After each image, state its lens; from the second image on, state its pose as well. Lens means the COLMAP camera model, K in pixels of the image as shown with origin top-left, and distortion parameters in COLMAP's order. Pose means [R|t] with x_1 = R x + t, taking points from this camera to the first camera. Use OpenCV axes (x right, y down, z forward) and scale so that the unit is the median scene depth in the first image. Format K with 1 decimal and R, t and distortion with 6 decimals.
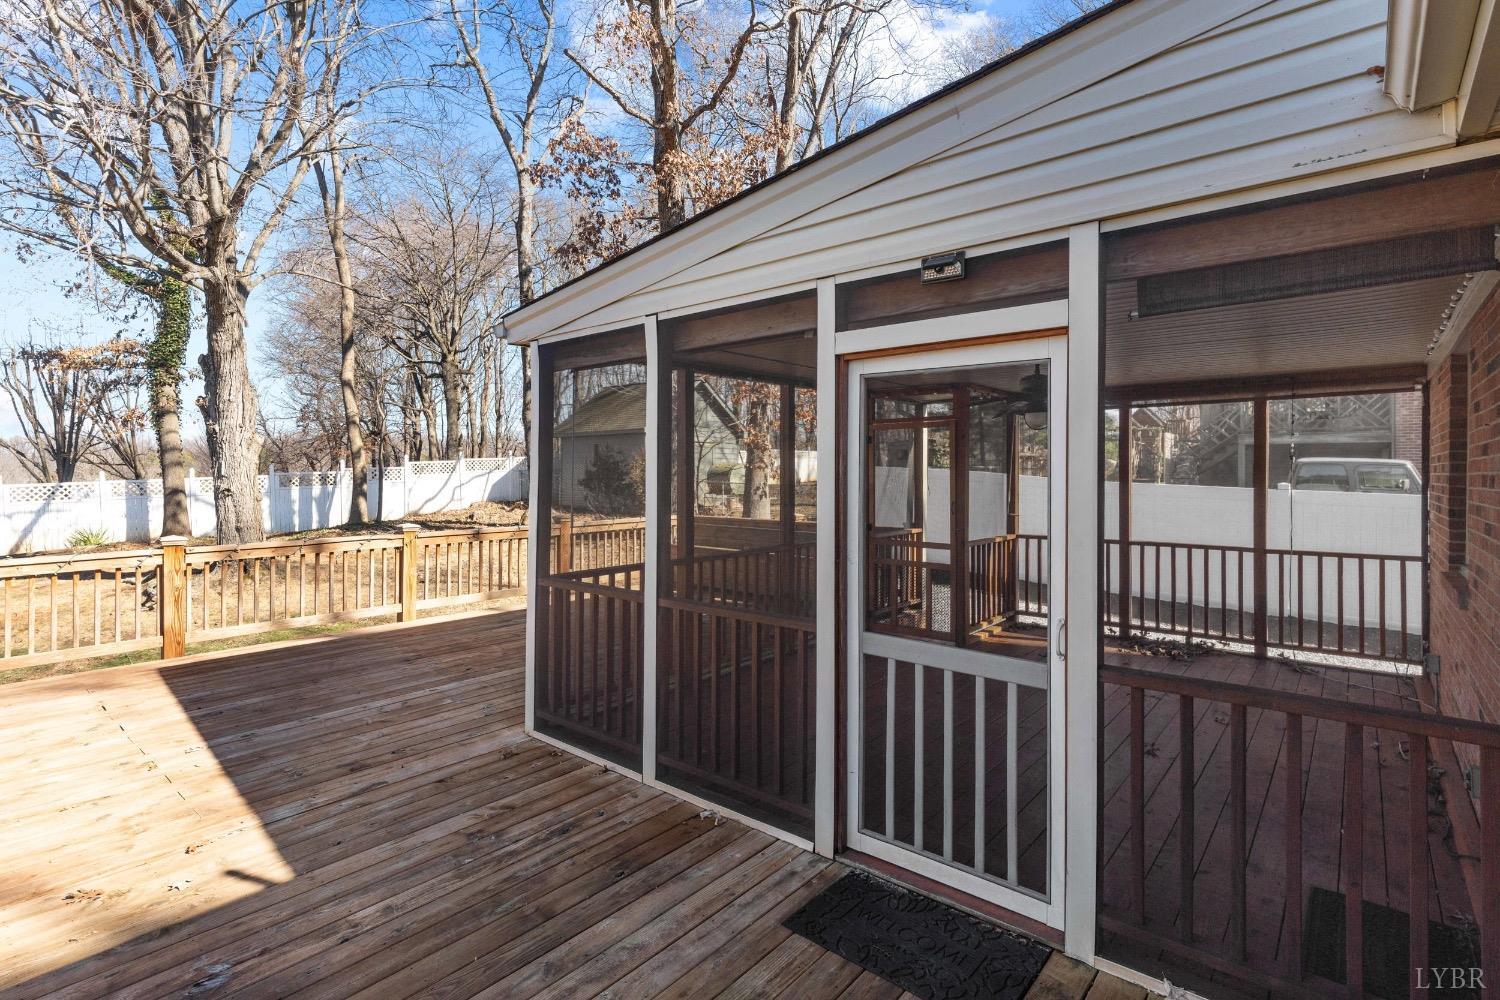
lens RADIAL K [[724.6, 0, 754.3], [0, 724.6, 471.7], [0, 0, 1]] dist [-0.001440, 0.001711]
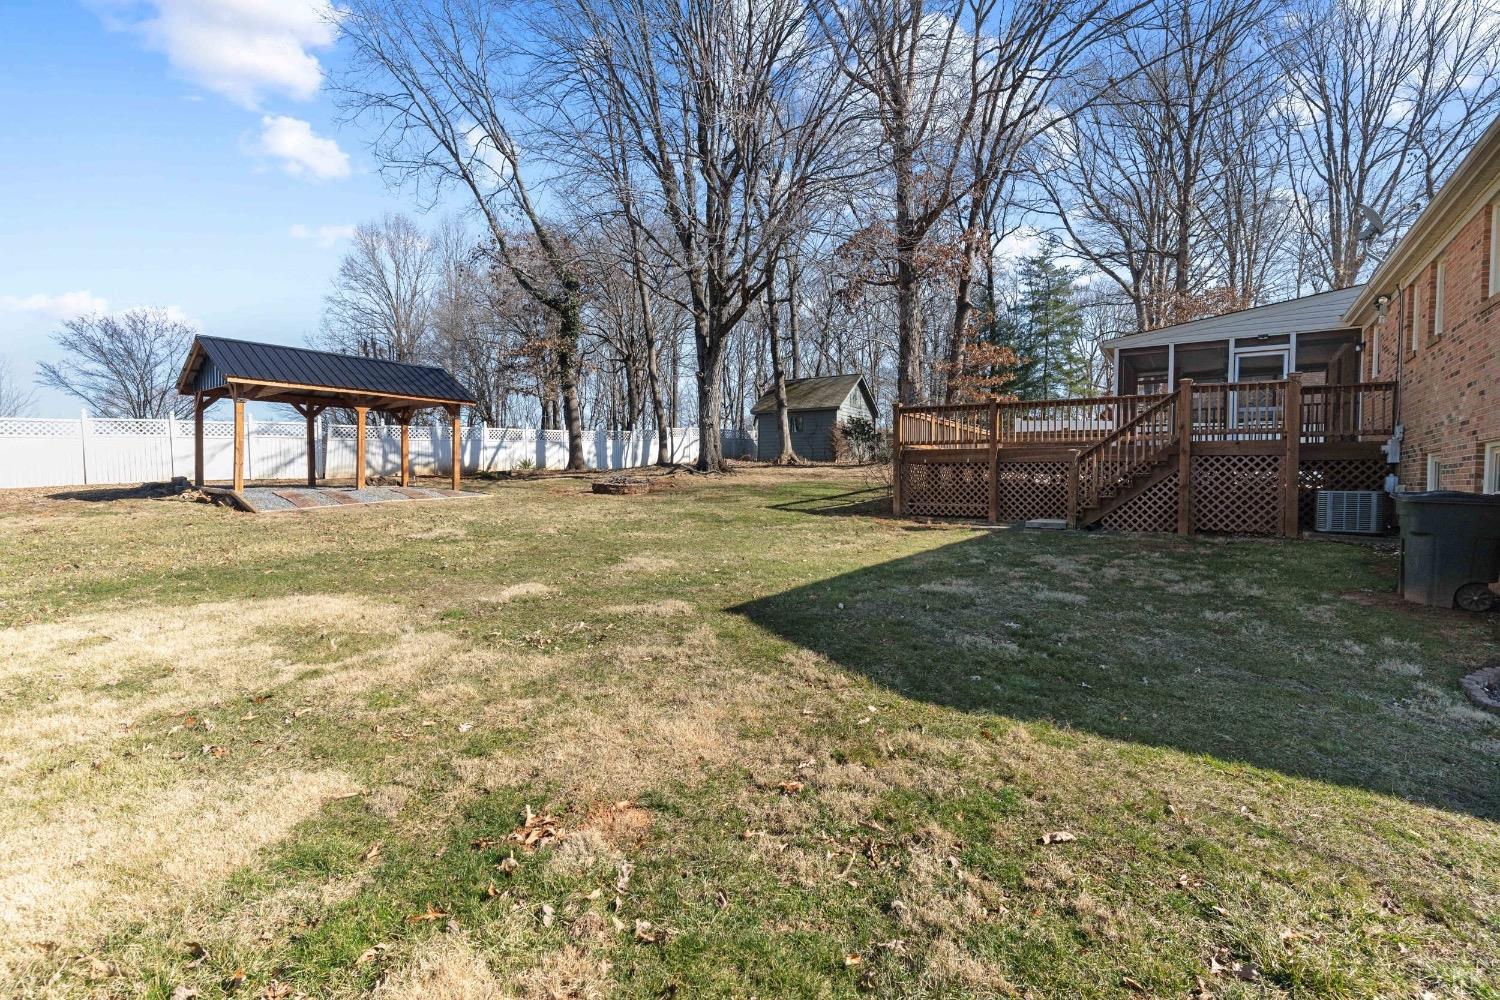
lens RADIAL K [[724.6, 0, 747.1], [0, 724.6, 509.8], [0, 0, 1]] dist [-0.001440, 0.001711]
pose [[0.992045, 0.004686, 0.125796, -0.525063], [-0.008890, 0.999420, 0.032876, 0.107702], [-0.125569, -0.033732, 0.991511, -0.489302]]
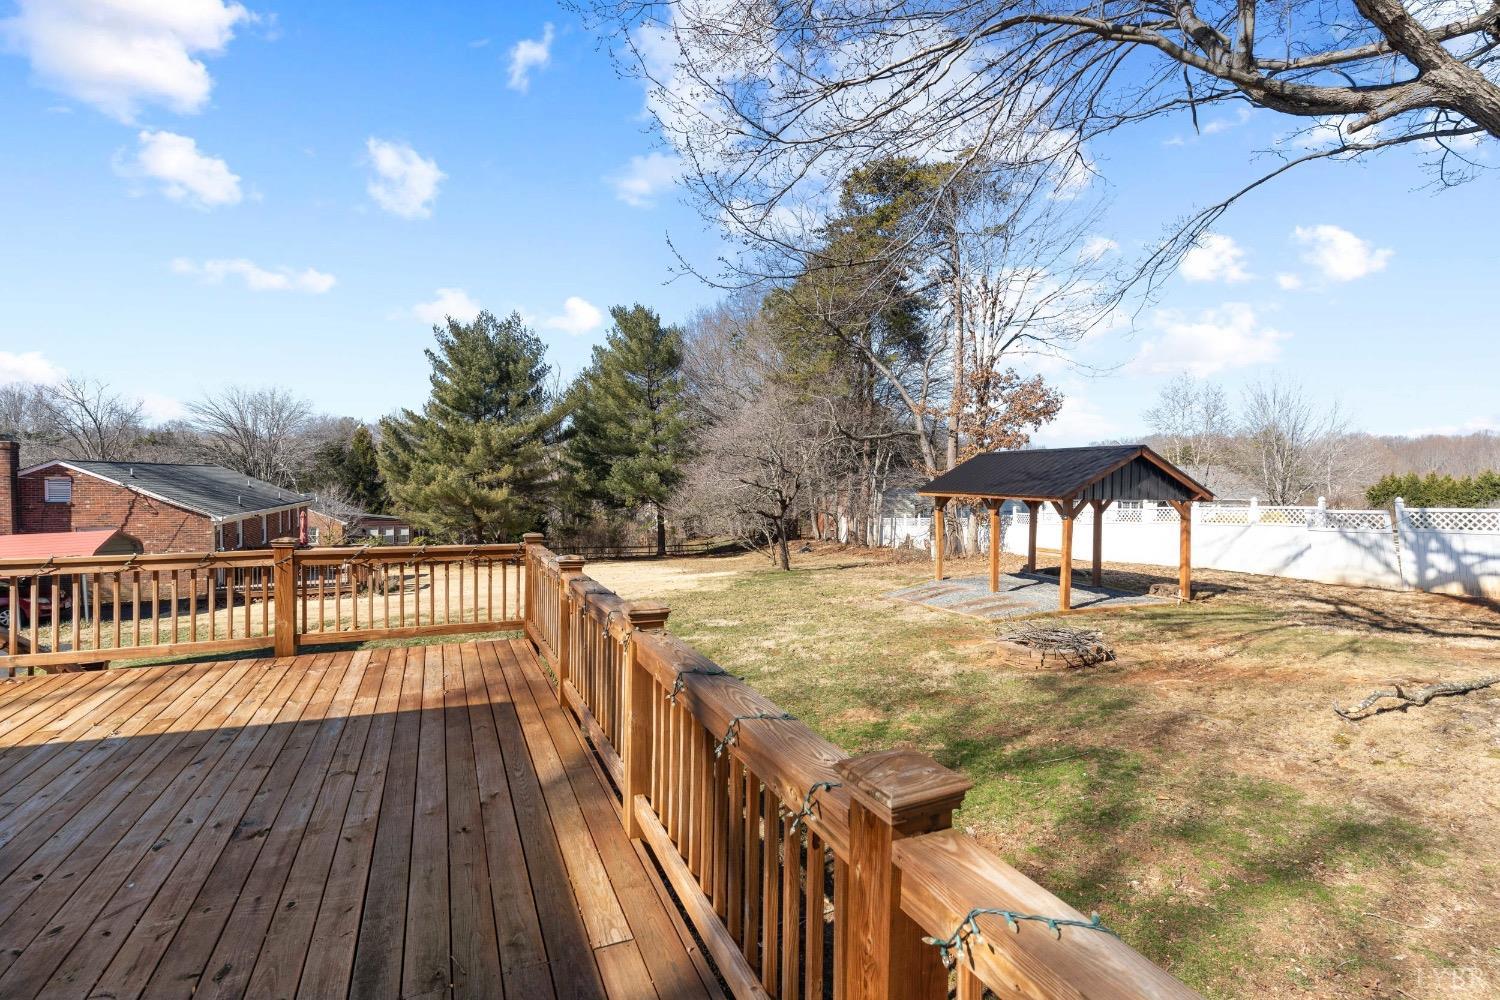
lens RADIAL K [[724.6, 0, 739.4], [0, 724.6, 497.1], [0, 0, 1]] dist [-0.001440, 0.001711]
pose [[-0.460761, 0.018856, -0.887324, -0.048264], [-0.008082, 0.999644, 0.025440, 0.000180], [0.887488, 0.018893, -0.460444, 0.431565]]
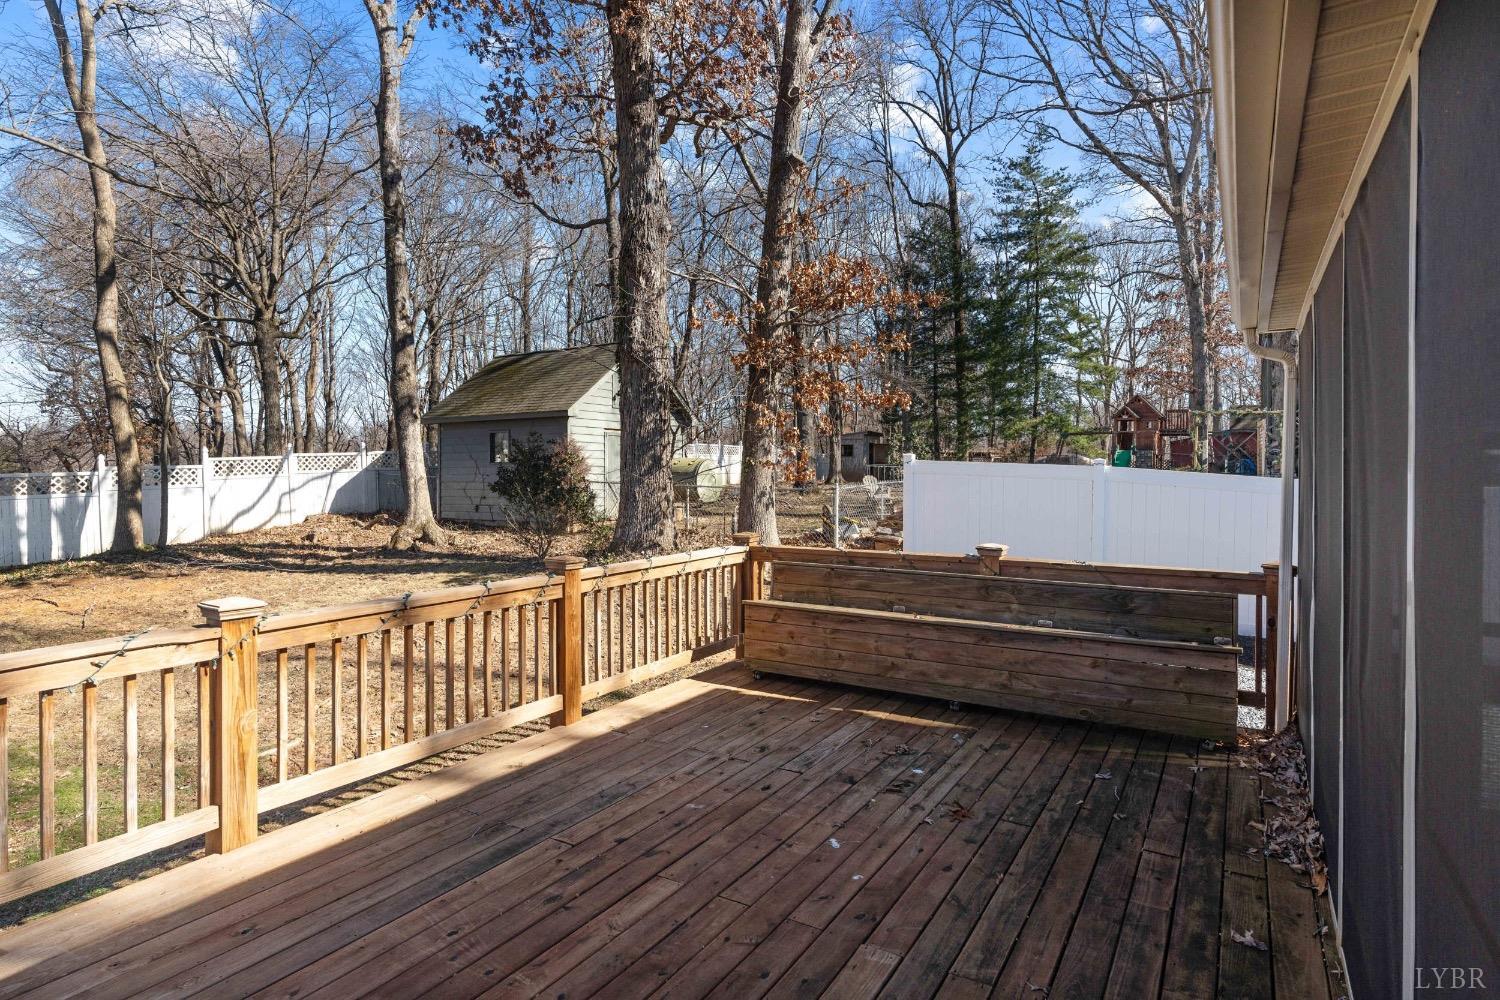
lens RADIAL K [[808.8, 0, 746.4], [0, 808.8, 485.9], [0, 0, 1]] dist [0.001766, -0.000890]
pose [[0.989502, -0.005148, 0.144427, -0.092558], [0.002657, 0.999844, 0.017434, 0.001250], [-0.144494, -0.016867, 0.989362, 0.183896]]
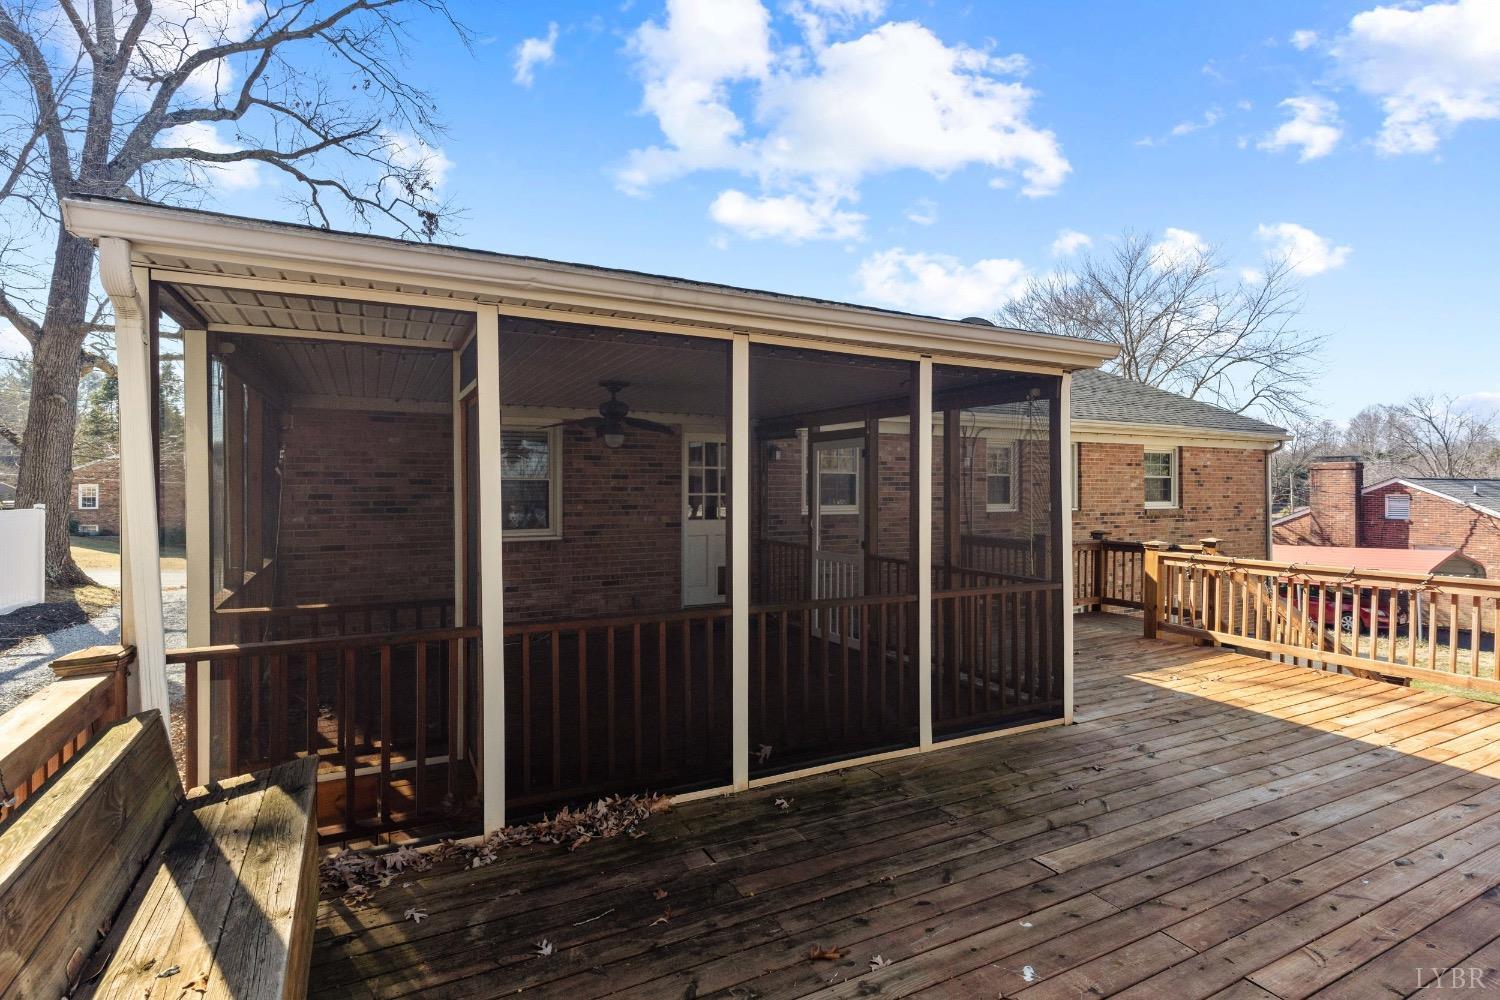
lens RADIAL K [[724.6, 0, 741.7], [0, 724.6, 493.6], [0, 0, 1]] dist [-0.001440, 0.001711]
pose [[-0.918342, -0.007098, 0.395724, -0.057001], [-0.004347, 0.999960, 0.007848, -0.000123], [-0.395764, 0.005487, -0.918336, 0.448038]]
